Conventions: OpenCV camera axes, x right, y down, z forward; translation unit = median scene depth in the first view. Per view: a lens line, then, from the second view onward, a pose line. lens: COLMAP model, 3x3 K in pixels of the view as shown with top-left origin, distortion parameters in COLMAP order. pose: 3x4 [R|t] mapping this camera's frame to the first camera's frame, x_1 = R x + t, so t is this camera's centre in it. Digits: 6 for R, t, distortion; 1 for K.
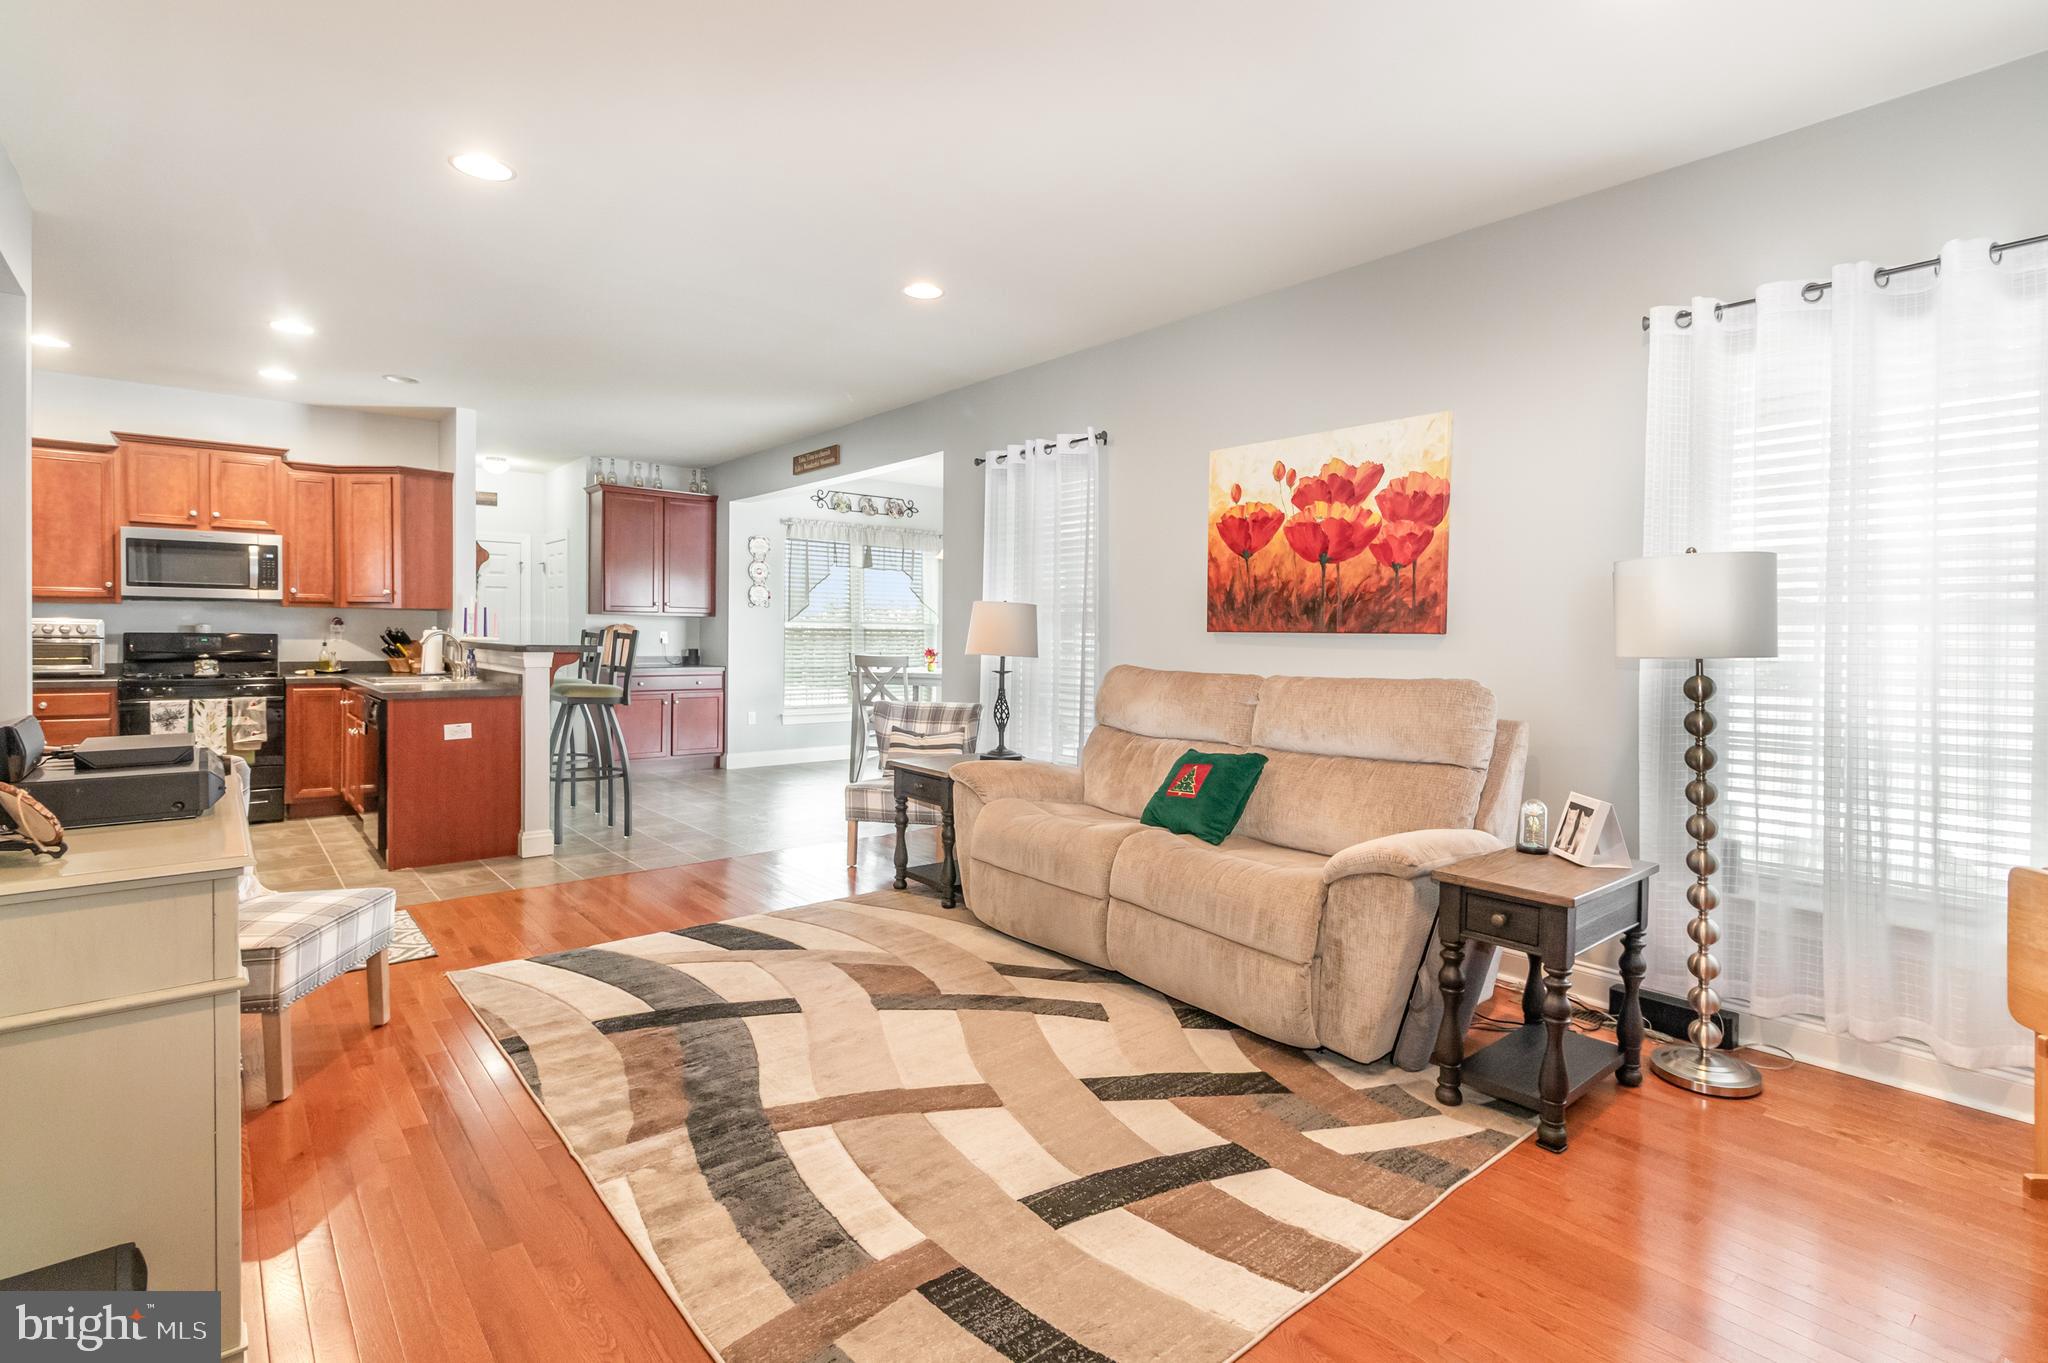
lens RADIAL K [[979.9, 0, 1049.2], [0, 979.9, 644.2], [0, 0, 1]] dist [0.000109, 0.000202]
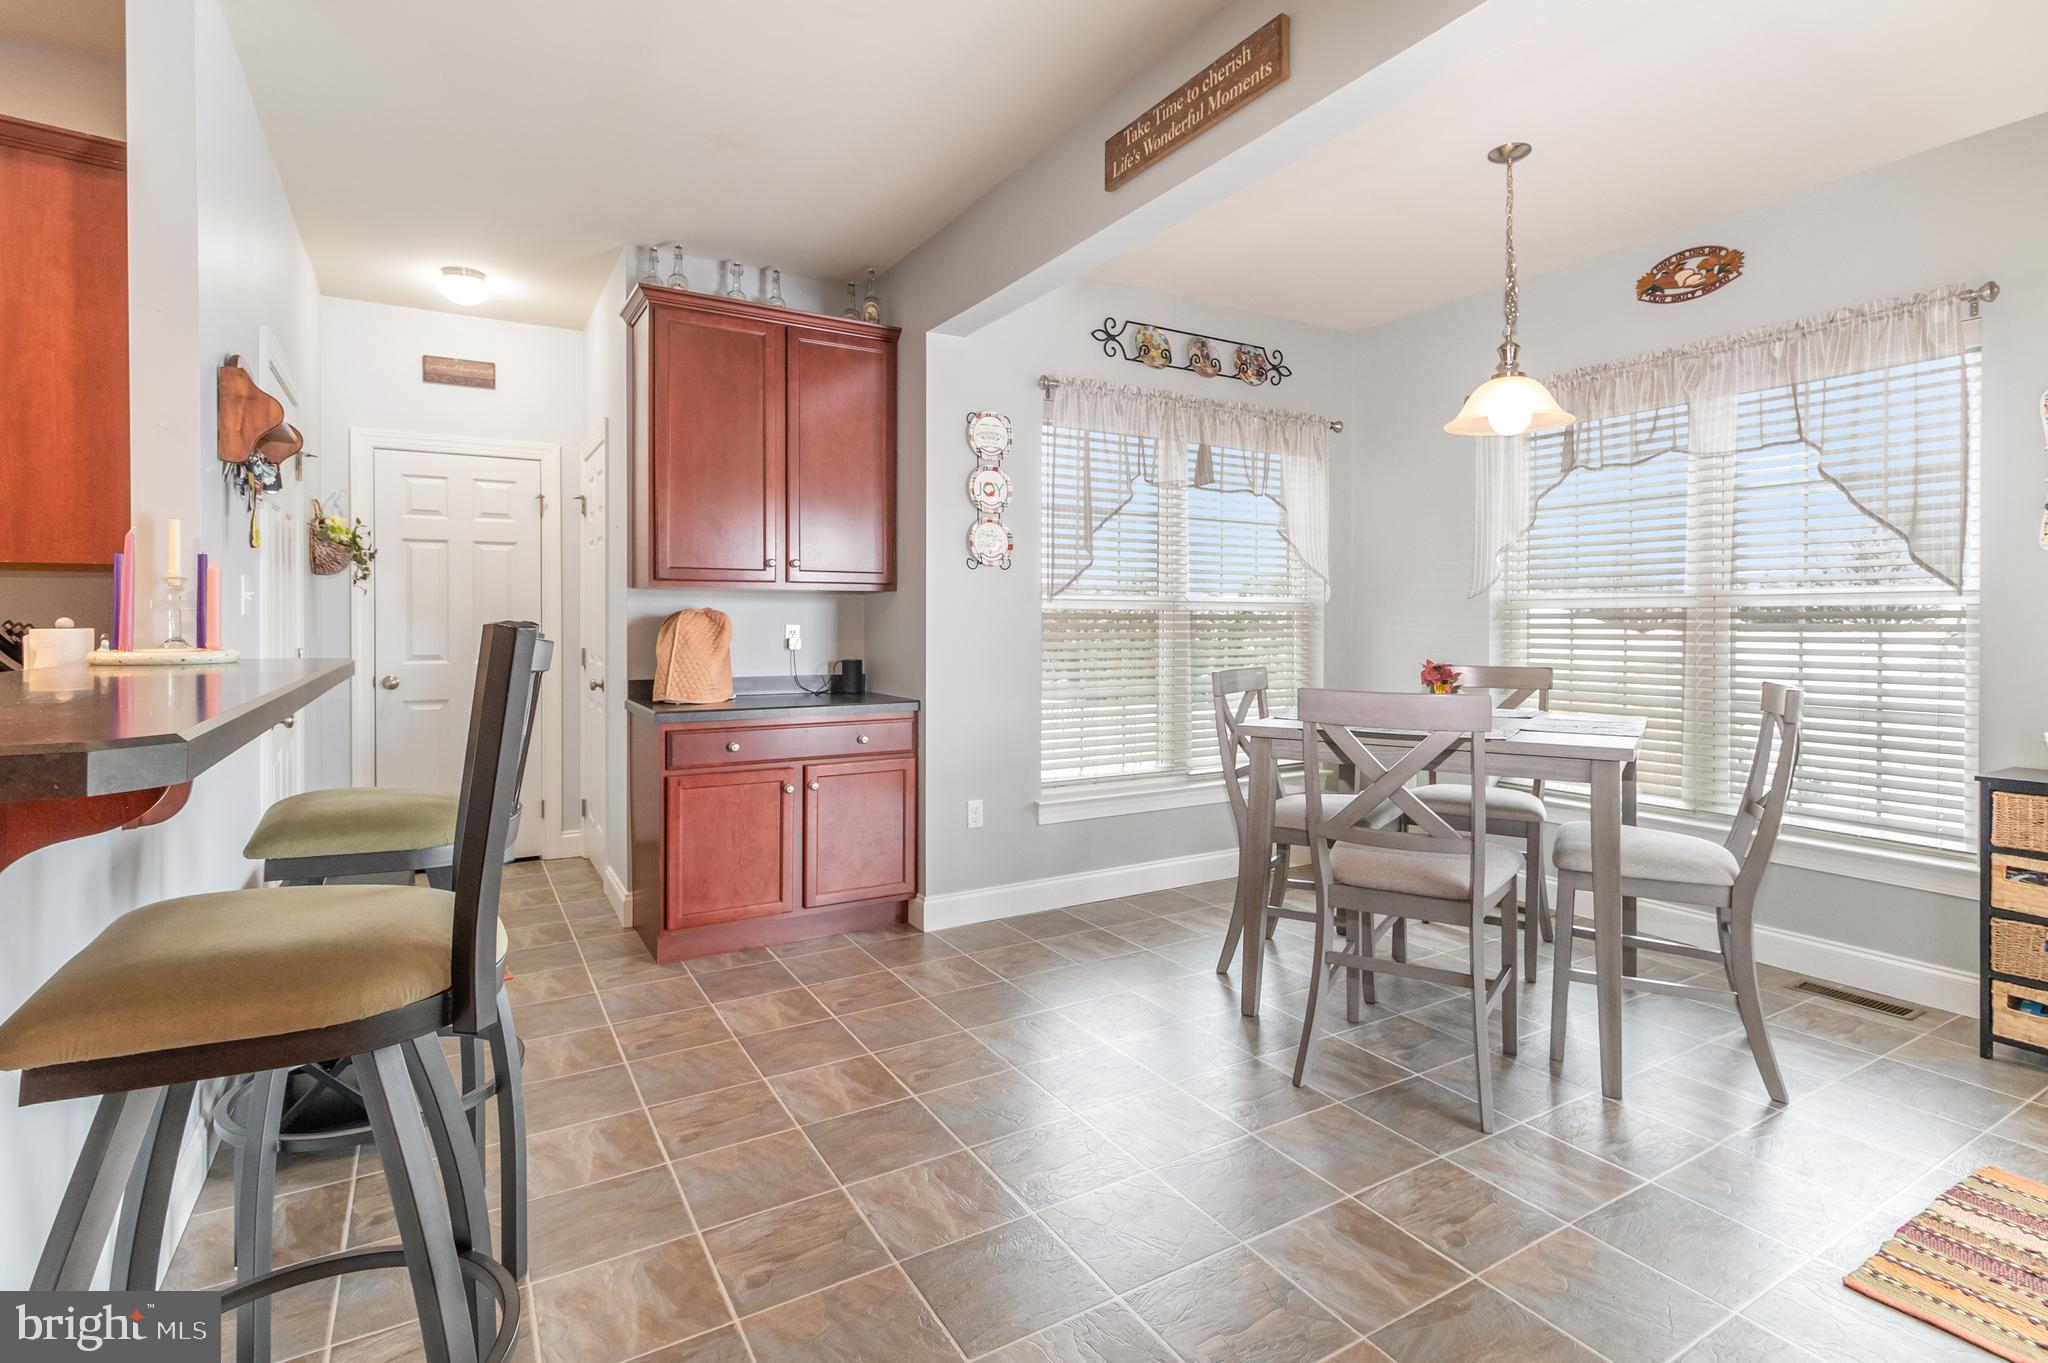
lens RADIAL K [[998.3, 0, 1053.3], [0, 998.3, 618.7], [0, 0, 1]] dist [0.000738, -0.000149]
pose [[0.987142, -0.011239, -0.159452, -0.364931], [0.008748, 0.999829, -0.016314, -0.013553], [0.159608, 0.014710, 0.987071, 1.035953]]
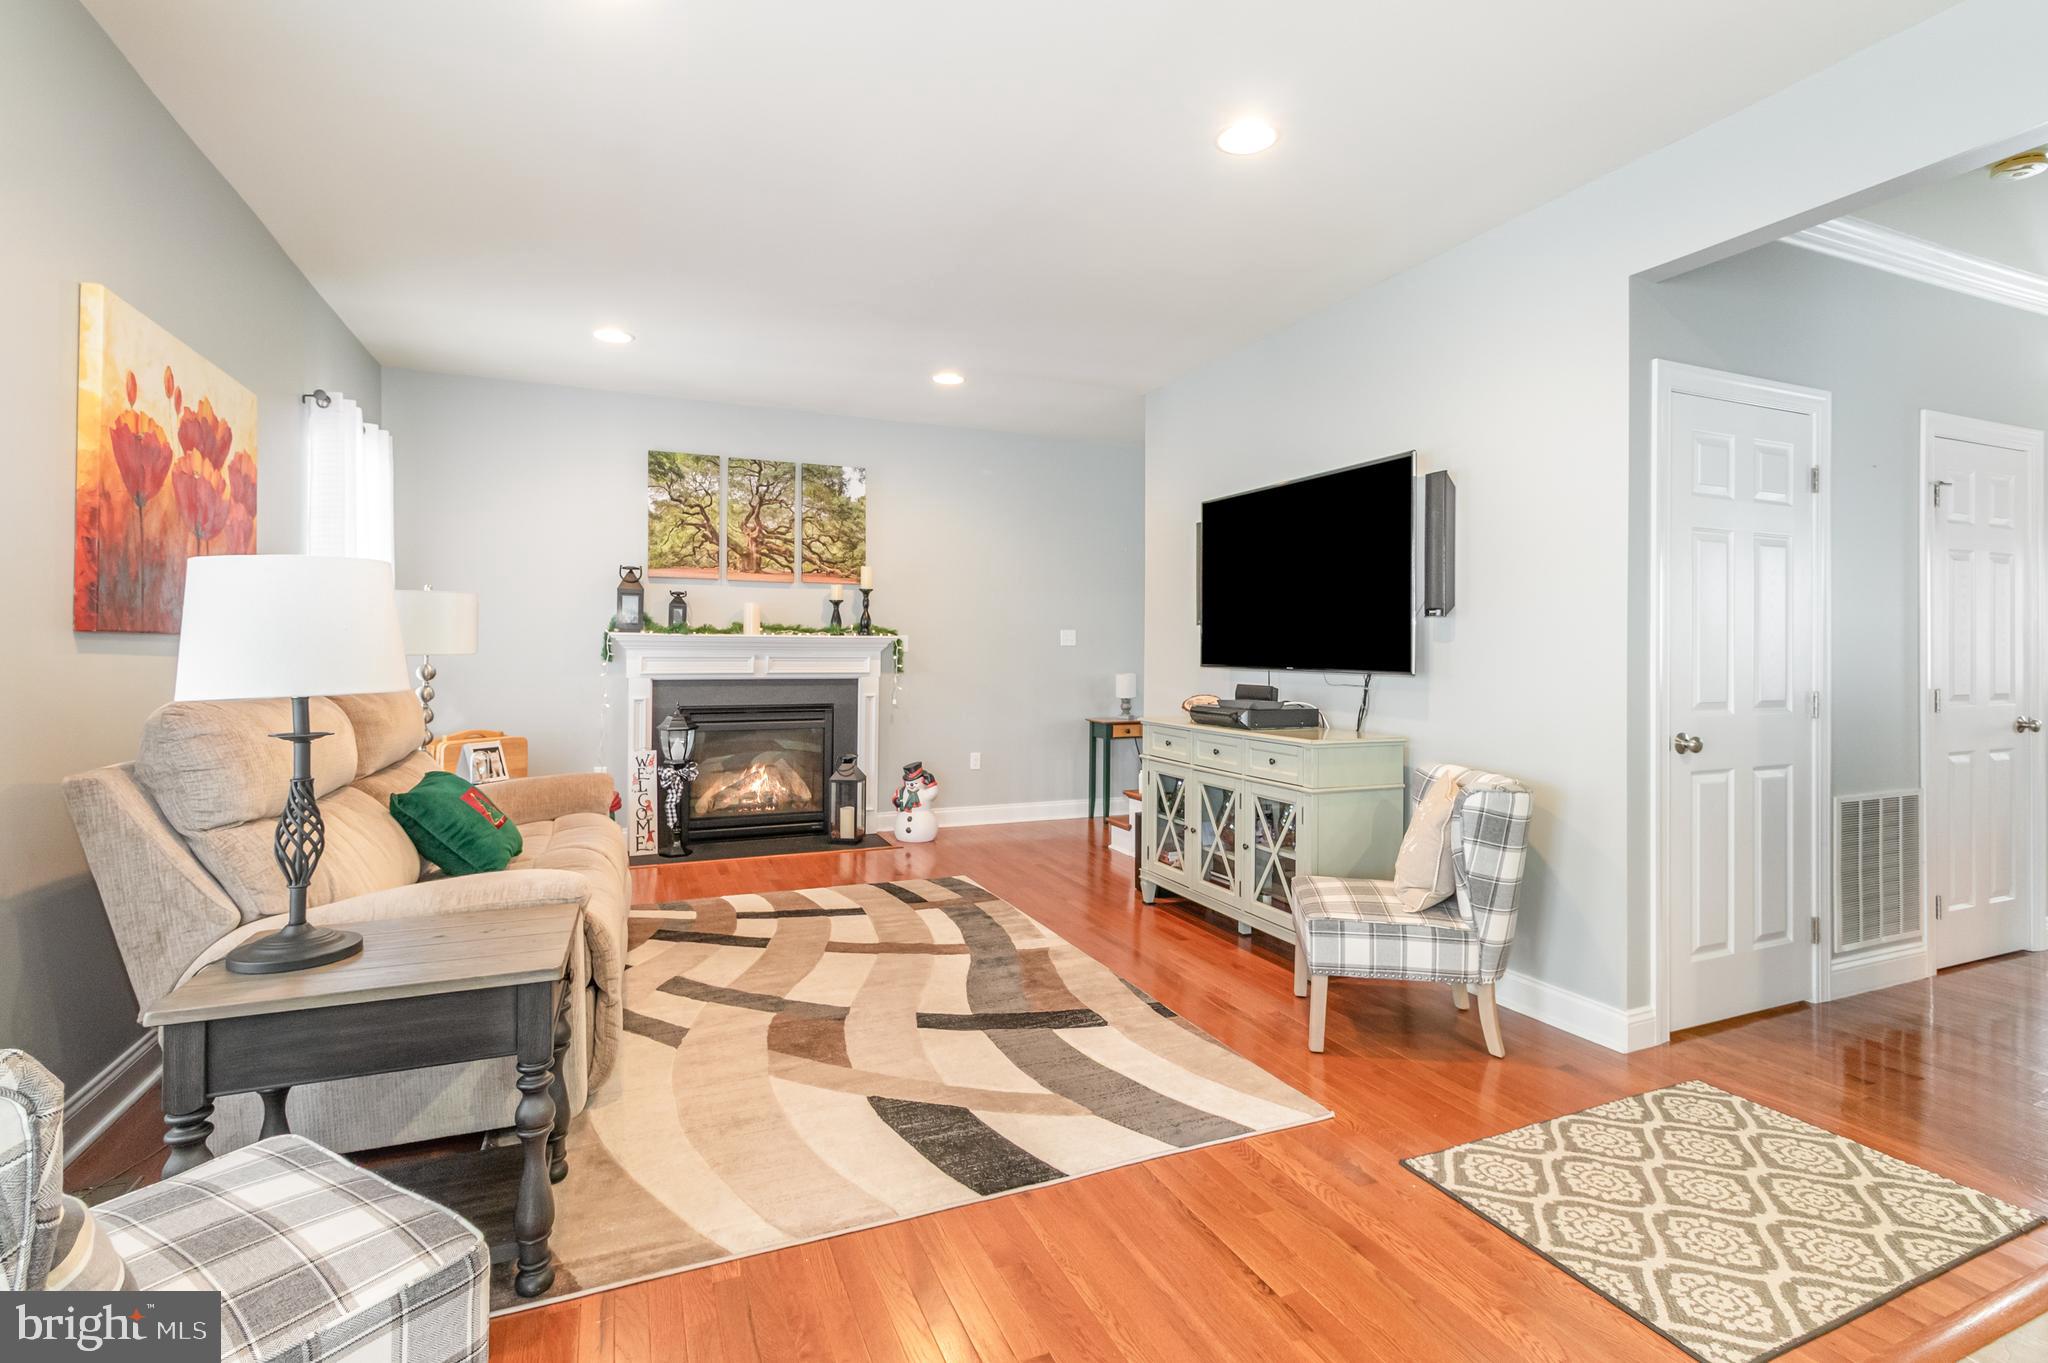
lens RADIAL K [[979.9, 0, 1049.2], [0, 979.9, 644.2], [0, 0, 1]] dist [0.000109, 0.000202]
pose [[-0.956499, -0.013627, 0.291417, -0.453197], [-0.011841, 0.999899, 0.007891, -0.015078], [-0.291495, 0.004097, -0.956564, 1.294698]]
